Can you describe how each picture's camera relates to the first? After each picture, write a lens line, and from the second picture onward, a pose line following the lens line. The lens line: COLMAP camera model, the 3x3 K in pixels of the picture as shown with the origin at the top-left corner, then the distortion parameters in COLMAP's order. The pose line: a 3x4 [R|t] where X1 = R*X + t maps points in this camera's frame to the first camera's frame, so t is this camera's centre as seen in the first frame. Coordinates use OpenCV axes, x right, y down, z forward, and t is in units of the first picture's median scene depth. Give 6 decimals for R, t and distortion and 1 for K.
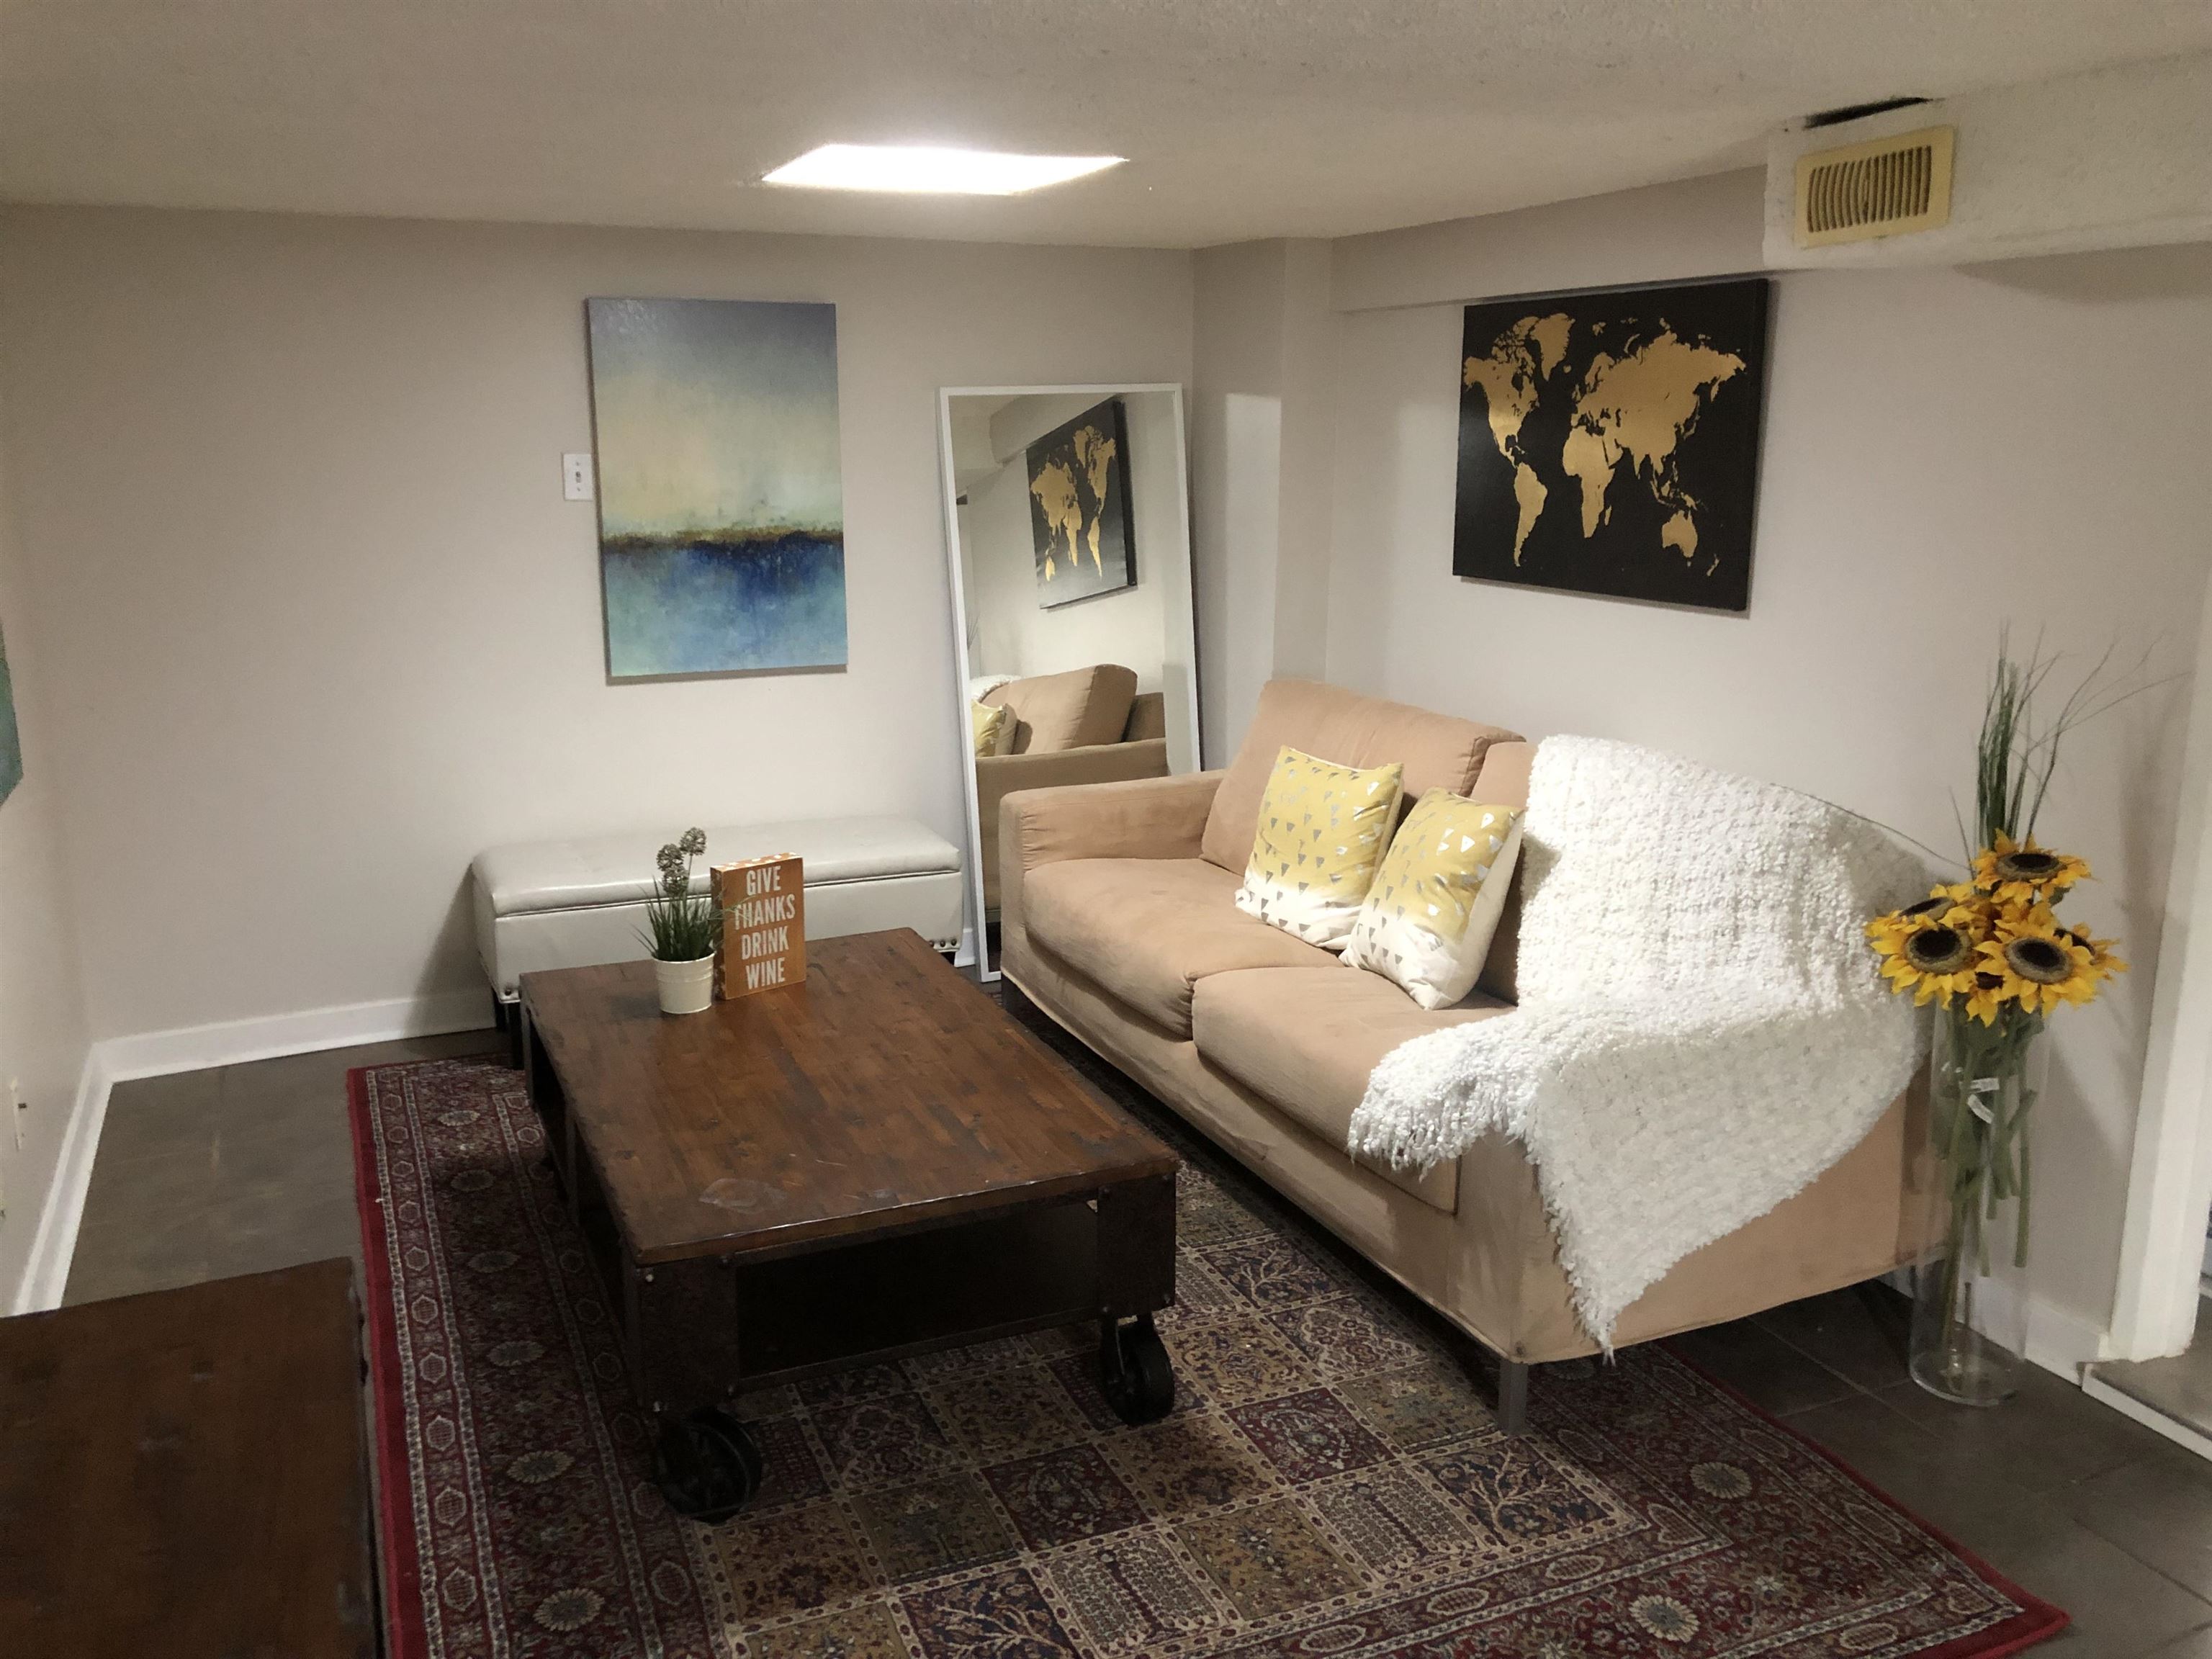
lens RADIAL K [[1819.4, 0, 1123.7], [0, 1819.4, 812.1], [0, 0, 1]] dist [0.036584, -0.036533]
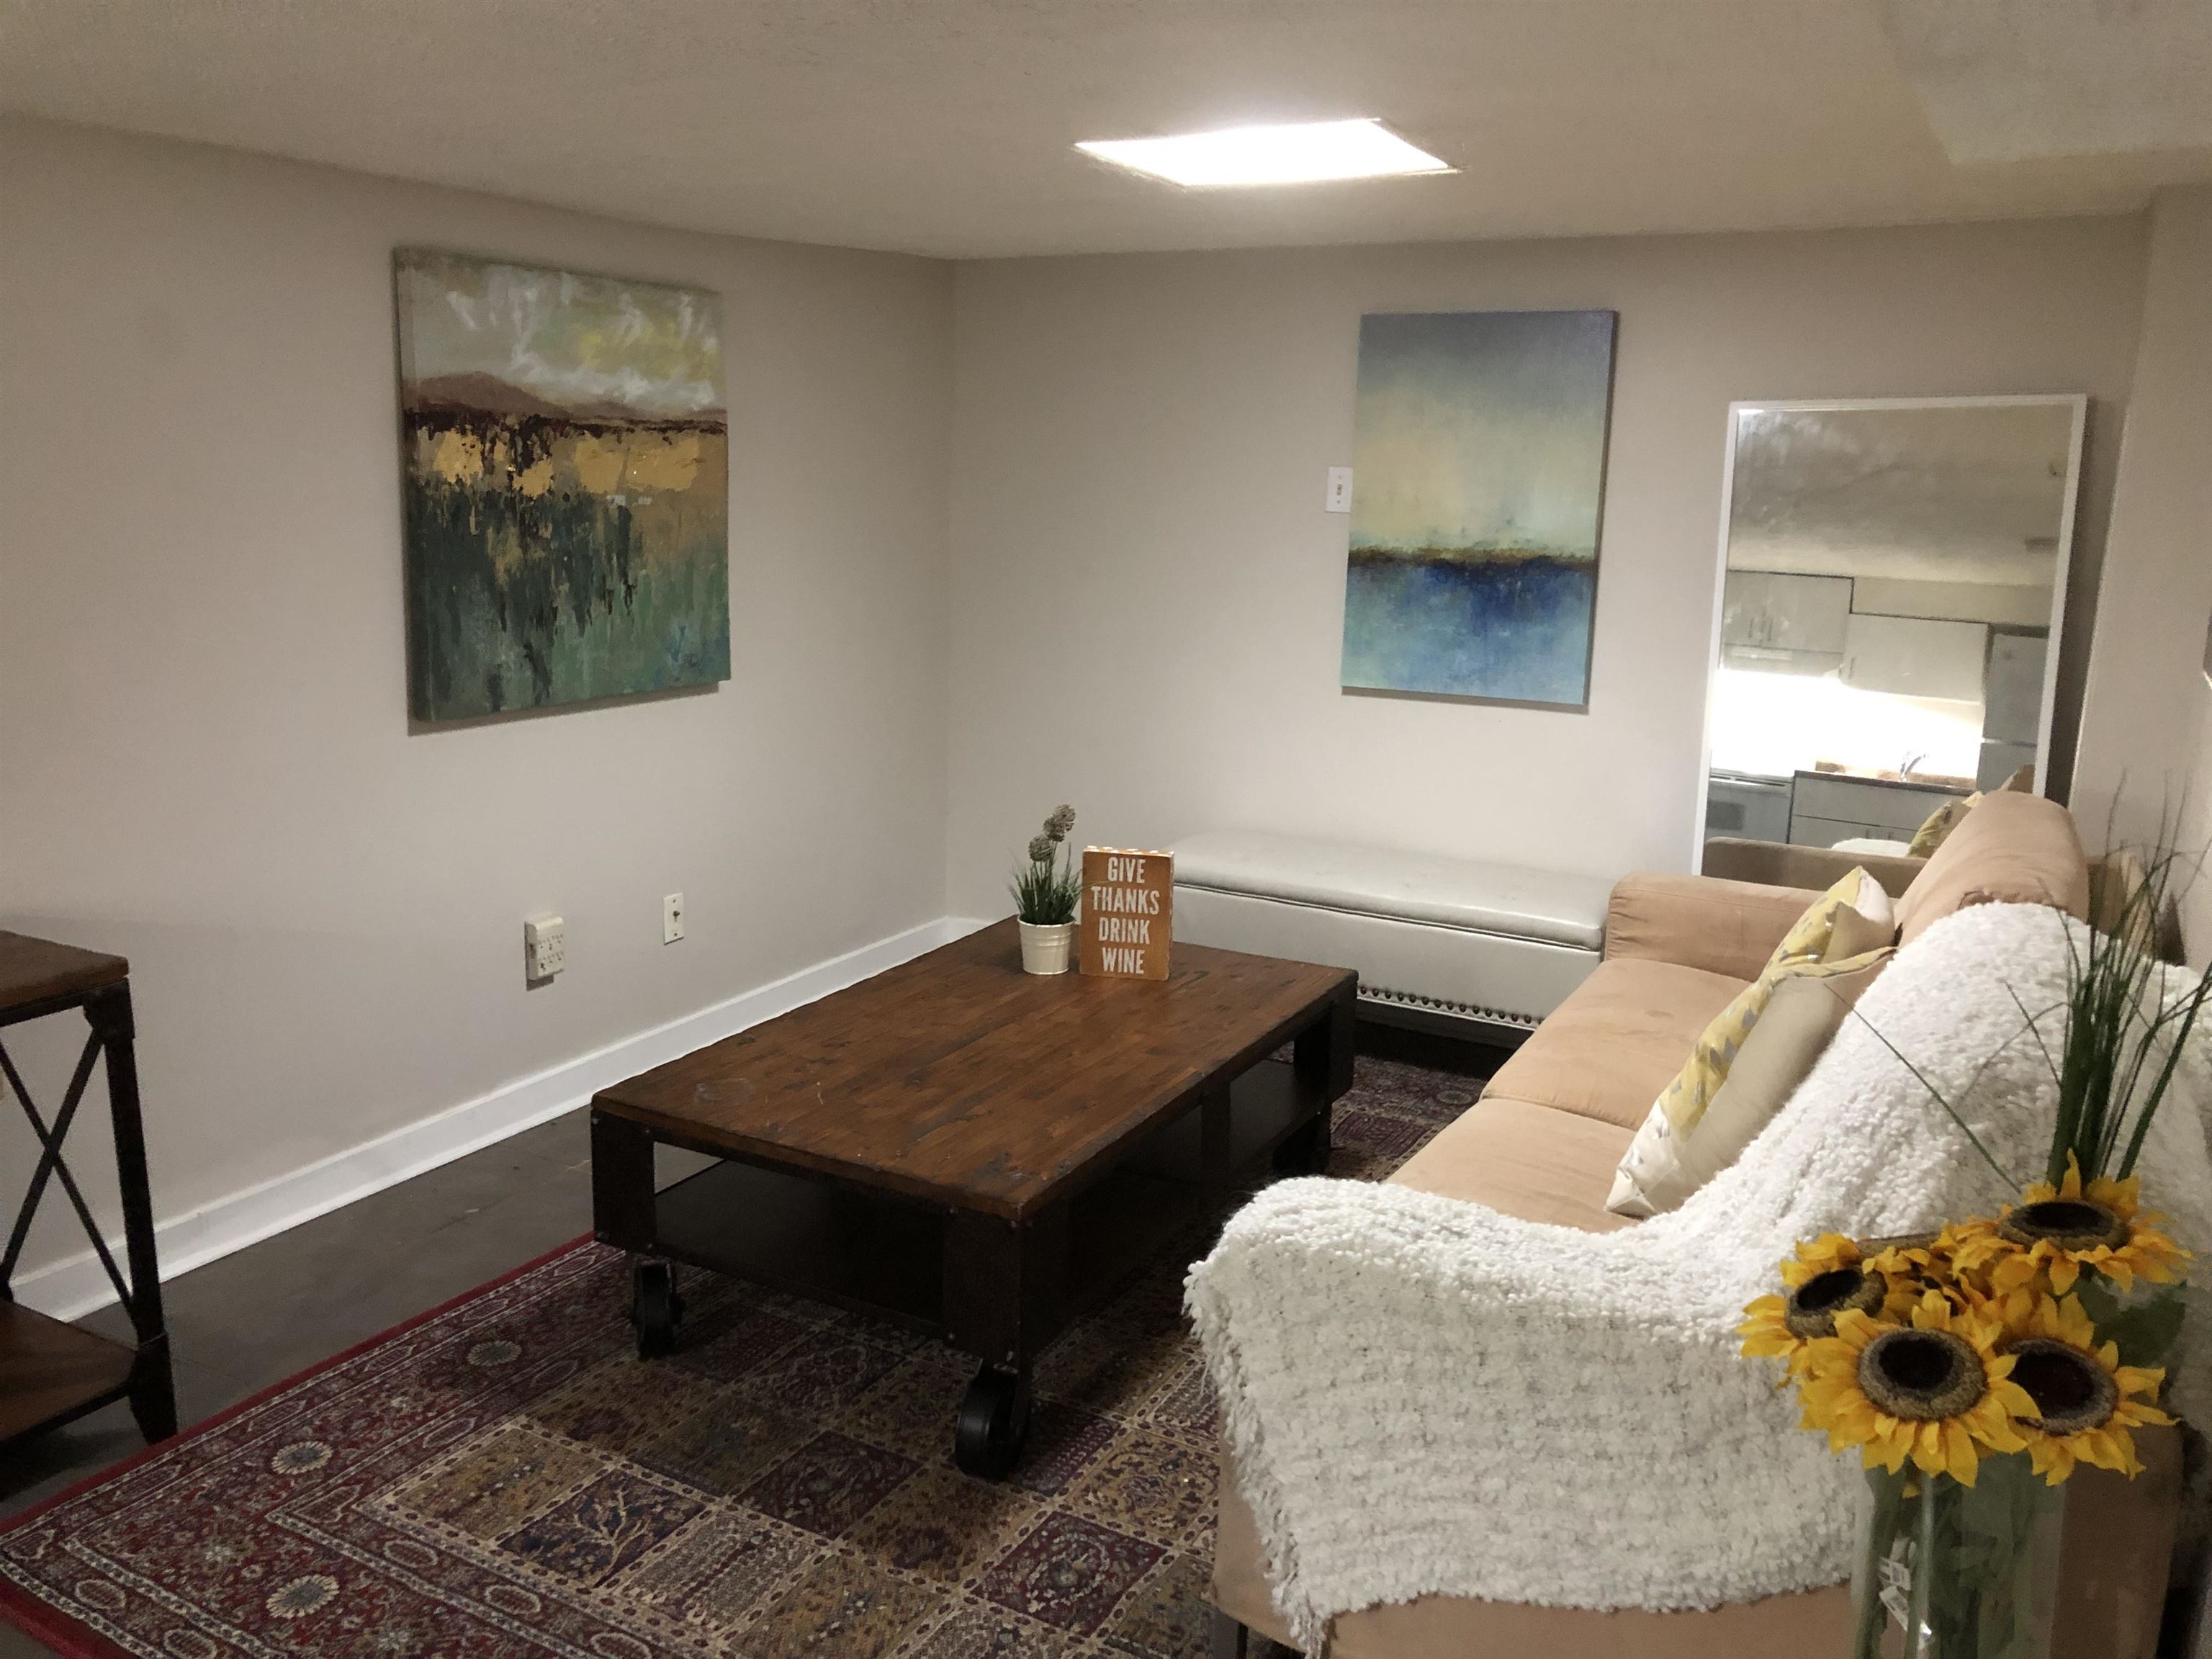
lens RADIAL K [[1819.4, 0, 1094.9], [0, 1819.4, 815.6], [0, 0, 1]] dist [0.036584, -0.036533]
pose [[0.600990, 0.169431, -0.781092, 0.575893], [-0.191395, 0.979347, 0.065172, -0.054630], [0.776002, 0.110330, 0.621006, 0.343126]]
